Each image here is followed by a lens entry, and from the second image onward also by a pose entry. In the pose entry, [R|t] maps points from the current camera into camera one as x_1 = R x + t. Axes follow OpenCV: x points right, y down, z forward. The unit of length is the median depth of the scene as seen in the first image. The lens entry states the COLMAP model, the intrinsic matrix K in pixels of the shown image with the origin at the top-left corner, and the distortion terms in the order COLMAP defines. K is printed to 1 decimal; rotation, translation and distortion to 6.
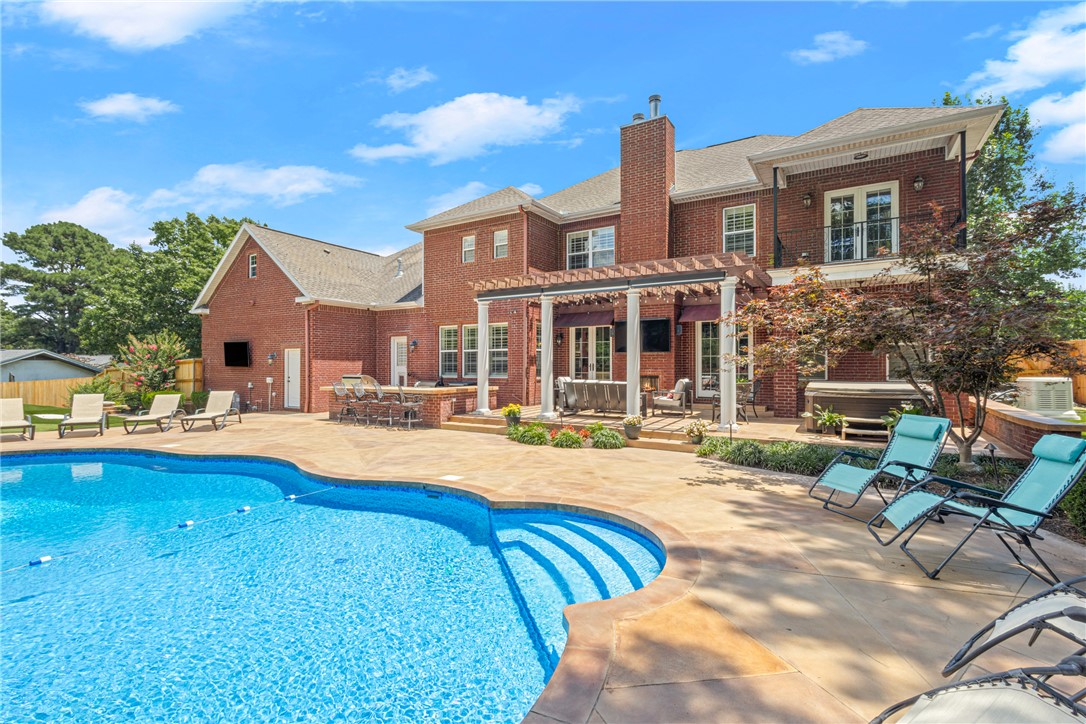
lens RADIAL K [[505.2, 0, 543.0], [0, 505.2, 362.0], [0, 0, 1]] dist [0.009830, 0.000837]
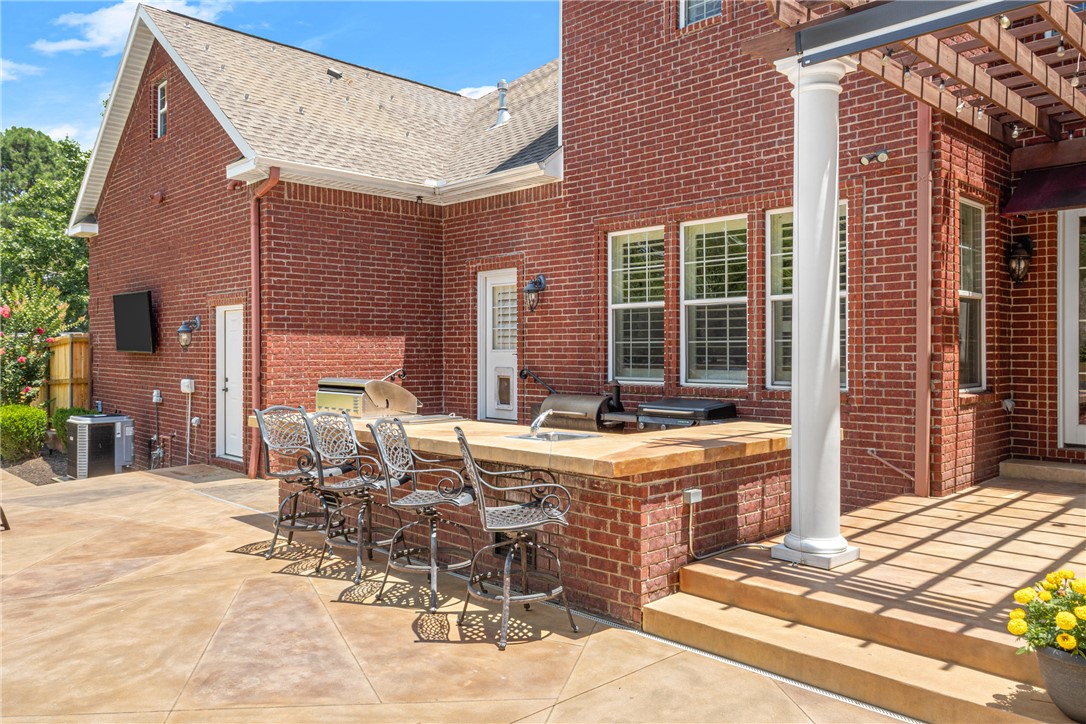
lens RADIAL K [[803.9, 0, 540.4], [0, 803.9, 343.9], [0, 0, 1]] dist [0.002841, 0.003362]
pose [[0.967649, -0.002549, -0.252289, -0.112681], [0.002425, 0.999997, -0.000801, 0.004007], [0.252290, 0.000163, 0.967652, 0.465724]]
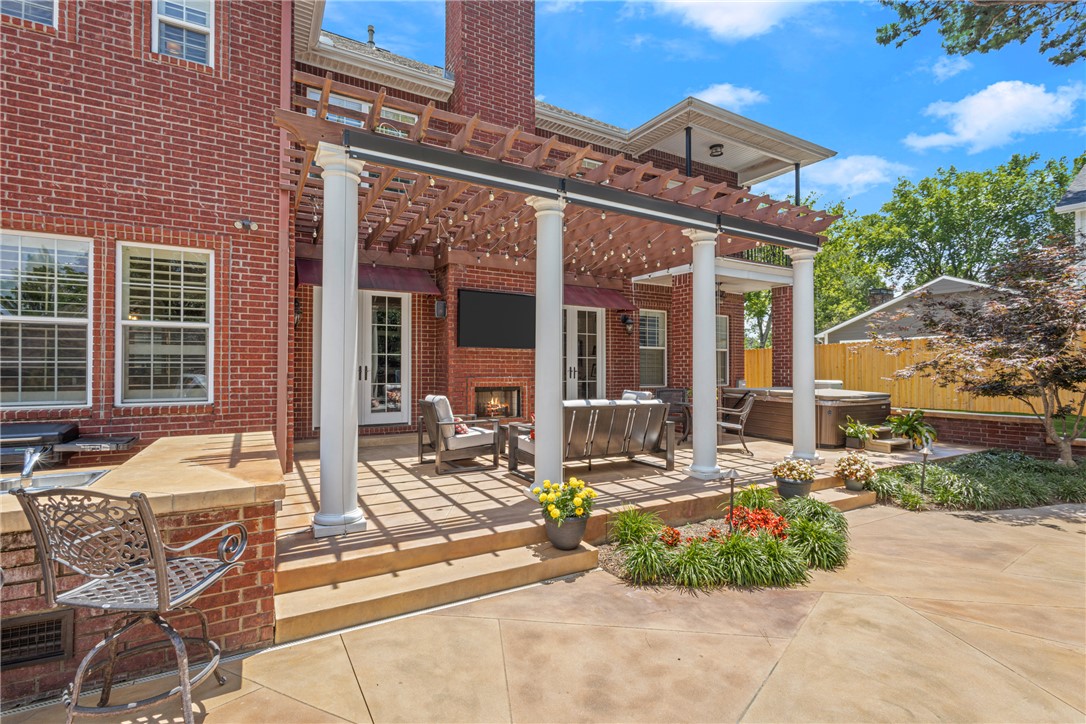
lens RADIAL K [[505.2, 0, 543.0], [0, 505.2, 362.0], [0, 0, 1]] dist [0.009830, 0.000837]
pose [[0.481429, 0.014945, 0.876358, -0.248779], [-0.006870, 0.999888, -0.013277, 0.004477], [-0.876458, 0.000371, 0.481478, 0.563438]]
